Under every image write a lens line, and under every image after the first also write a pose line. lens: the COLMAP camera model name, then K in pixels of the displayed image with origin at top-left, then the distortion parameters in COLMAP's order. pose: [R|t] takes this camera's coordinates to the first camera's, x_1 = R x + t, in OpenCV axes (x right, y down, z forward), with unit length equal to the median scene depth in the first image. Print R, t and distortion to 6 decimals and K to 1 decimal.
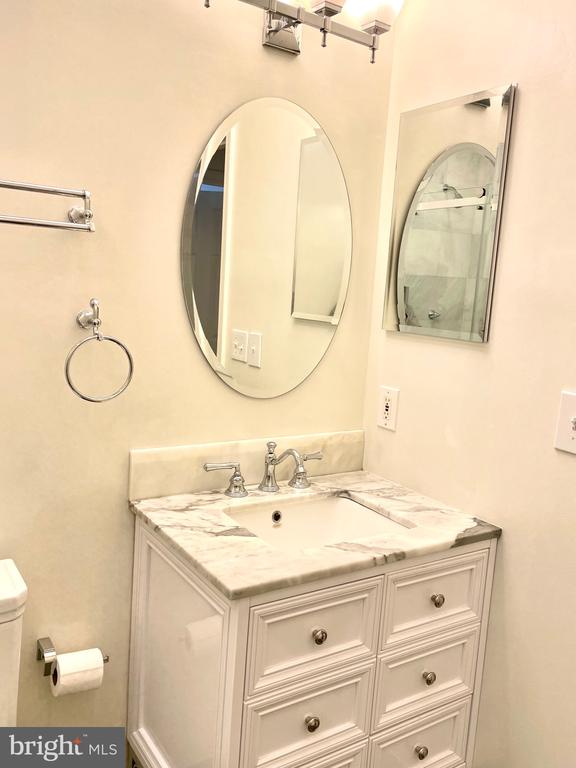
lens RADIAL K [[653.1, 0, 288.0], [0, 653.1, 384.0], [0, 0, 1]] dist [0.109238, -0.184120]
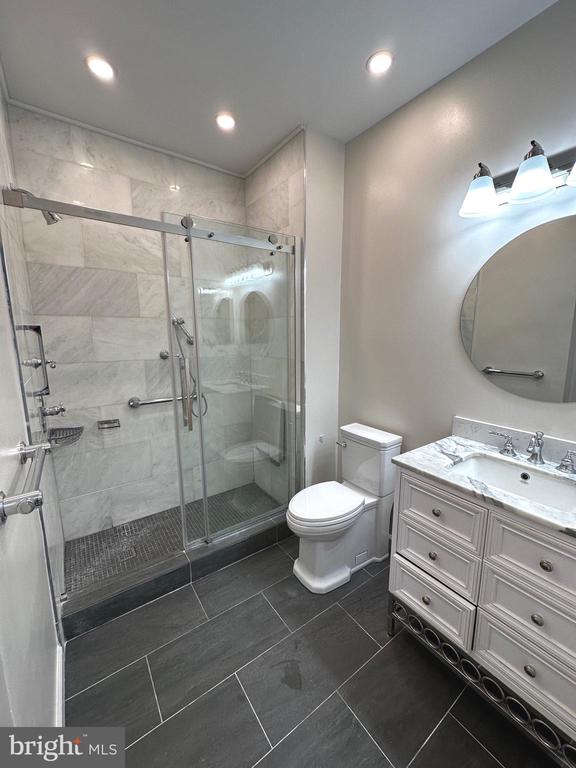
lens RADIAL K [[307.3, 0, 288.0], [0, 307.3, 384.0], [0, 0, 1]] dist [0.000327, 0.000154]
pose [[0.036005, 0.107320, -0.993572, 0.788832], [-0.150239, 0.983499, 0.100788, -0.007147], [0.987994, 0.145645, 0.051535, 0.429007]]
